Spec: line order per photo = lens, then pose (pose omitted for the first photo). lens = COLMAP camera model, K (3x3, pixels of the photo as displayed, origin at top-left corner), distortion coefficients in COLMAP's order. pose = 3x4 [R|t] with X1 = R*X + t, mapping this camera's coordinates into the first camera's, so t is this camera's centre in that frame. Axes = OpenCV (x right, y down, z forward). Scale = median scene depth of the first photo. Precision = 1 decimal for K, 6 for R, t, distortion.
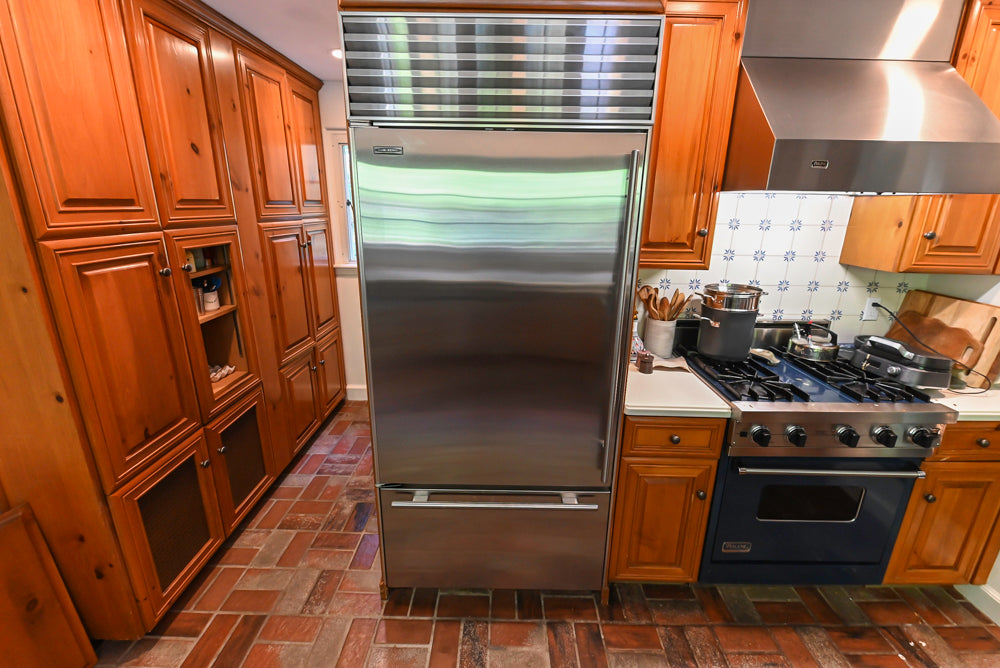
lens RADIAL K [[421.0, 0, 501.6], [0, 421.0, 326.4], [0, 0, 1]] dist [0.007668, -0.007133]
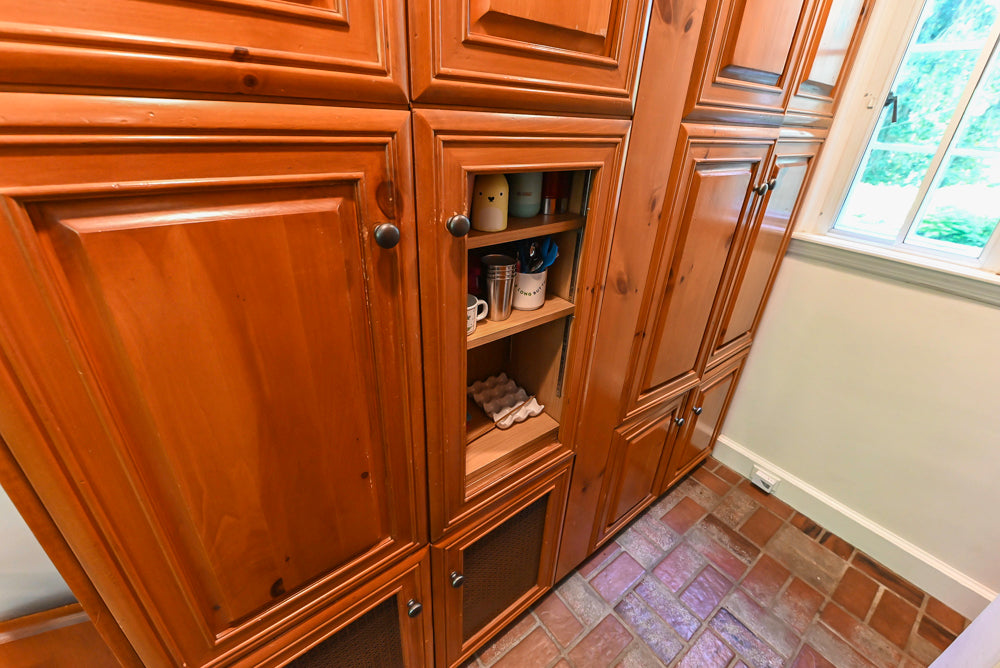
lens RADIAL K [[421.0, 0, 501.6], [0, 421.0, 326.4], [0, 0, 1]] dist [0.007668, -0.007133]
pose [[0.628678, 0.365397, -0.686475, -0.359008], [-0.255237, 0.930790, 0.261693, -0.132624], [0.734587, 0.010694, 0.678431, 0.637707]]
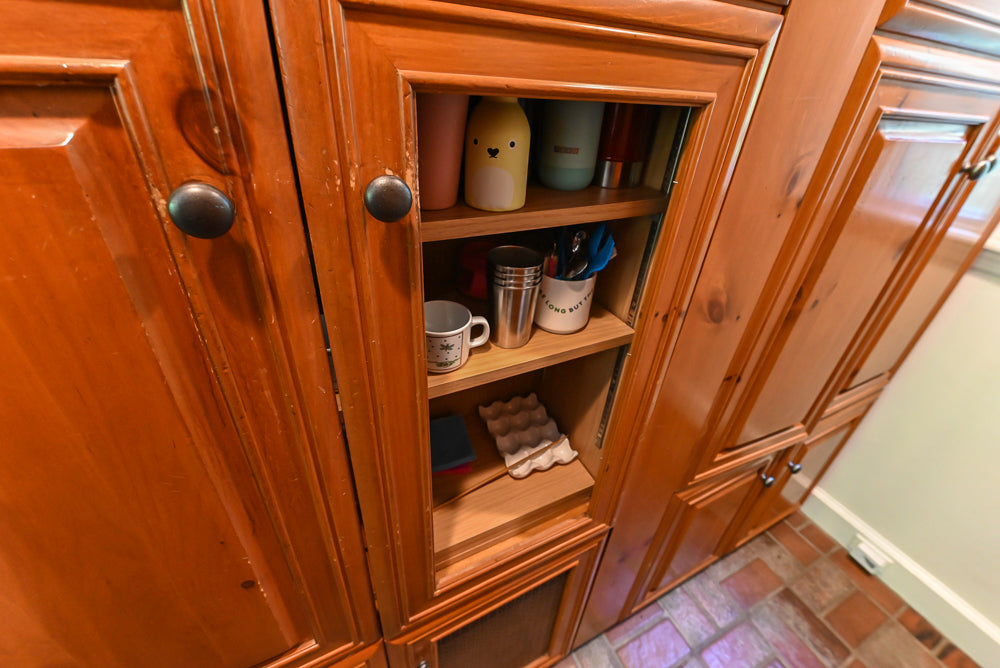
lens RADIAL K [[415.3, 0, 506.1], [0, 415.3, 323.8], [0, 0, 1]] dist [0.000165, -0.005687]
pose [[0.464320, 0.477001, -0.746242, -0.460937], [-0.306163, 0.877078, 0.370134, -0.140832], [0.831066, 0.056611, 0.553285, 0.772666]]
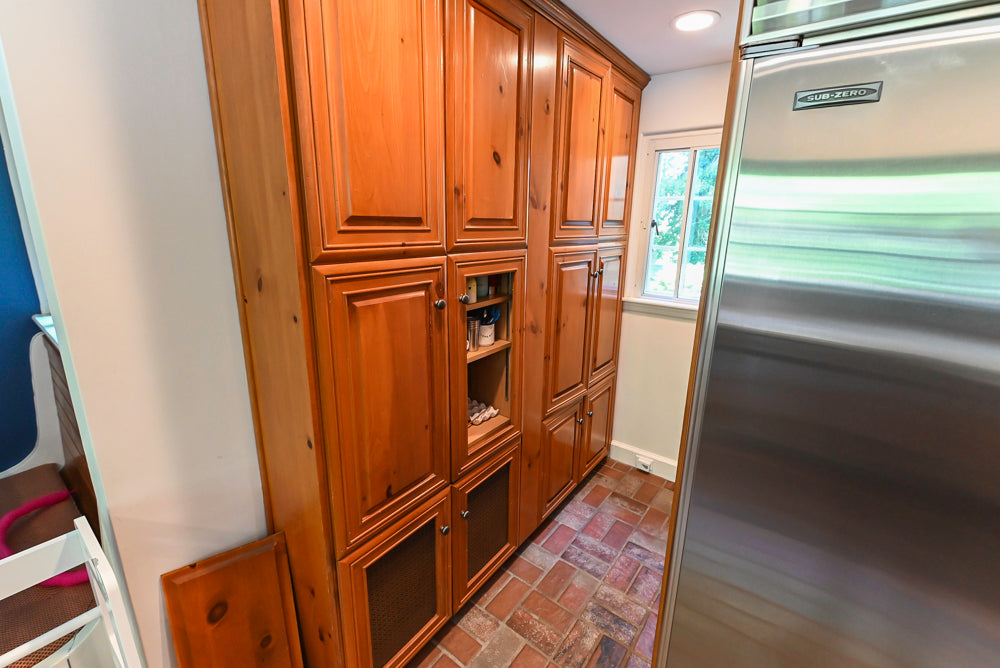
lens RADIAL K [[421.0, 0, 501.6], [0, 421.0, 326.4], [0, 0, 1]] dist [0.007668, -0.007133]
pose [[0.804679, 0.140852, -0.576760, -0.161803], [-0.169168, 0.985576, 0.004672, -0.083715], [0.569099, 0.093810, 0.816900, 0.299248]]
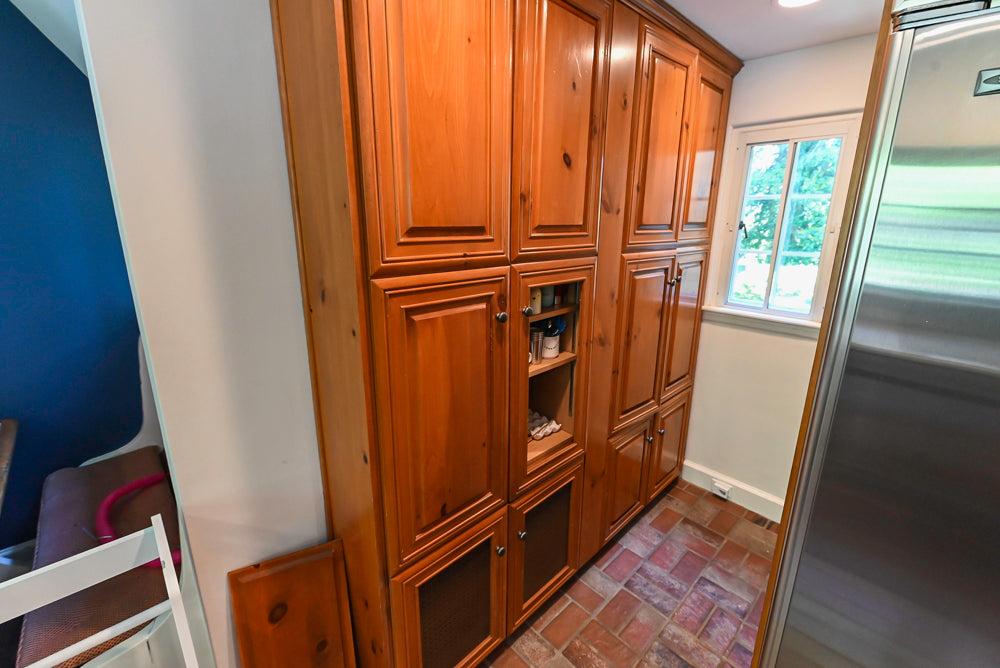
lens RADIAL K [[419.2, 0, 503.4], [0, 419.2, 325.5], [0, 0, 1]] dist [0.008611, -0.009586]
pose [[0.702770, 0.165828, -0.691820, -0.189465], [-0.195604, 0.980014, 0.036207, -0.108392], [0.683998, 0.109878, 0.721162, 0.333279]]
